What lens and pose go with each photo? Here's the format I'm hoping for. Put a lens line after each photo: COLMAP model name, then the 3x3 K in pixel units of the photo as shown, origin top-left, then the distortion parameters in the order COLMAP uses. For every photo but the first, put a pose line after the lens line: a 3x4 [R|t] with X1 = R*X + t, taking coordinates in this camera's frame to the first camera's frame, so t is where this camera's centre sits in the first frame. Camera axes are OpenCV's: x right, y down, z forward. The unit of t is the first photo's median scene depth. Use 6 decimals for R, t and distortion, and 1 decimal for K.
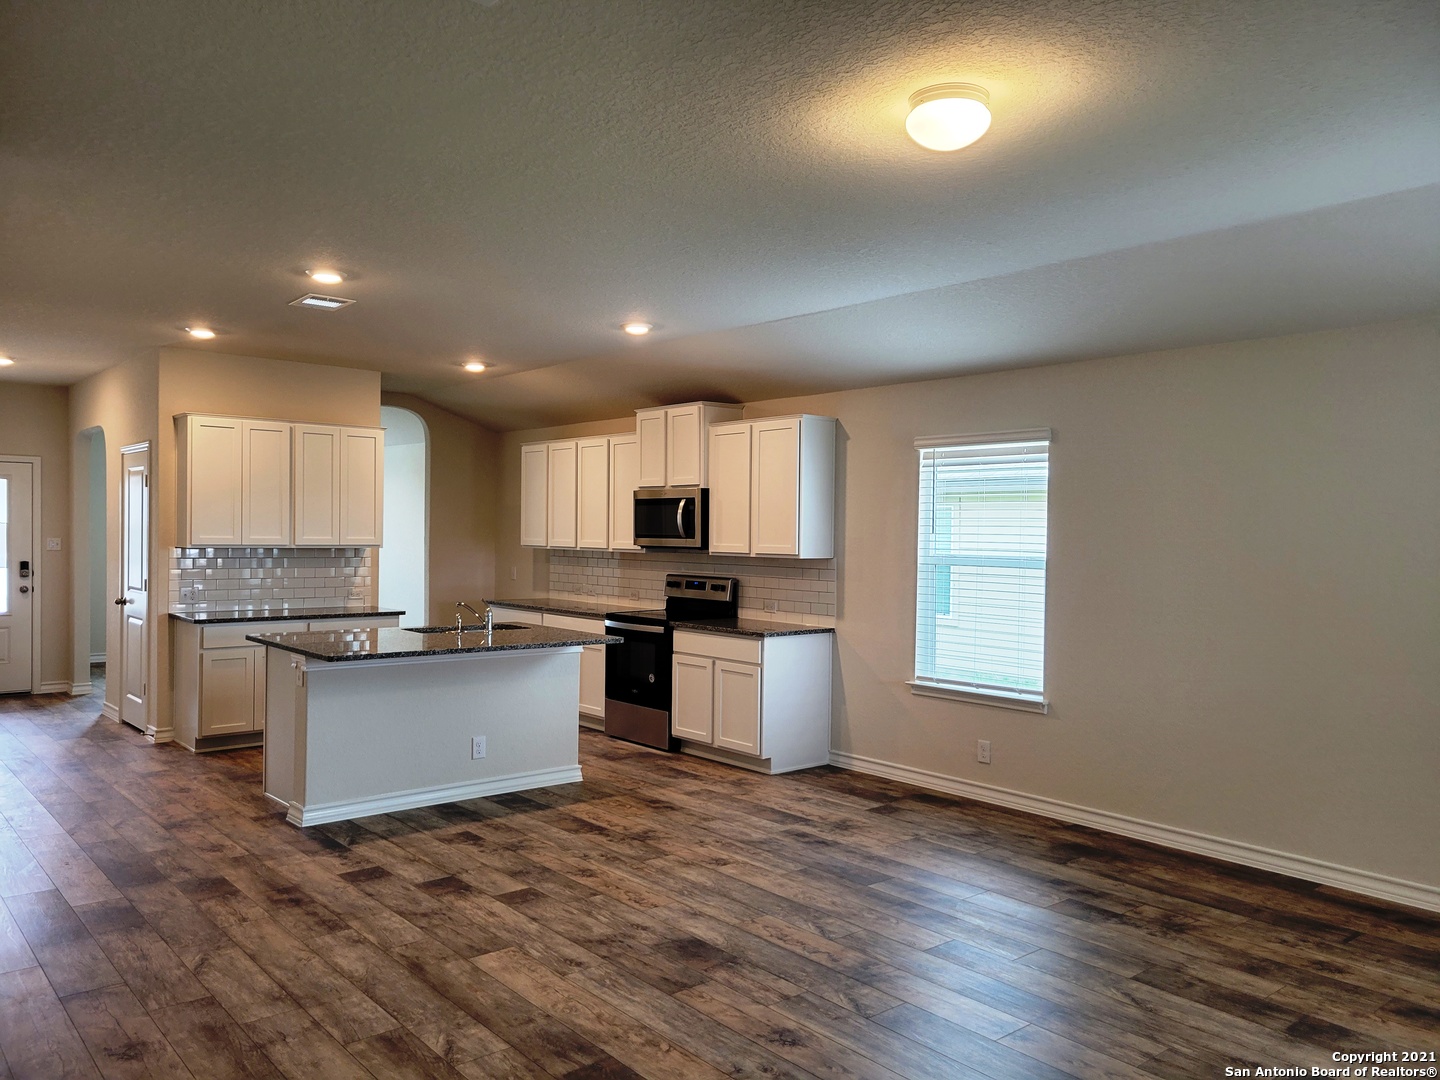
lens RADIAL K [[1080.3, 0, 721.0], [0, 1080.3, 546.3], [0, 0, 1]] dist [0.036127, -0.007019]
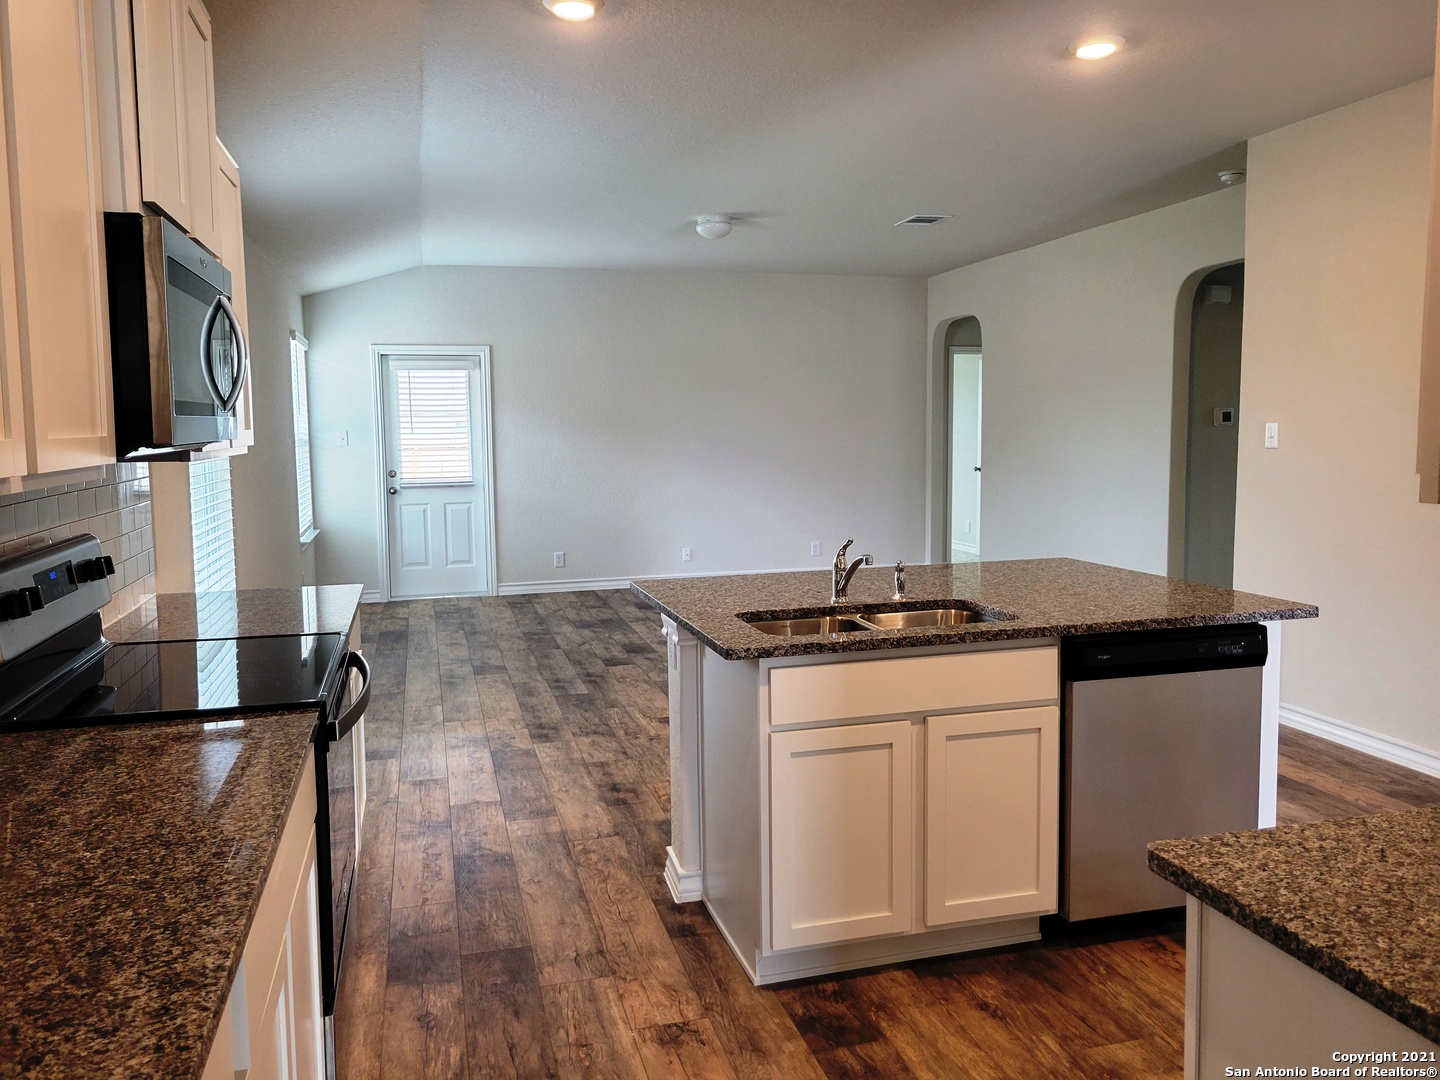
lens RADIAL K [[1087.4, 0, 720.7], [0, 1087.4, 526.7], [0, 0, 1]] dist [0.042112, -0.011900]
pose [[-0.906243, -0.044978, 0.420357, -0.398407], [0.003731, 0.993435, 0.114341, -0.014196], [-0.422740, 0.105189, -0.900126, 1.565128]]
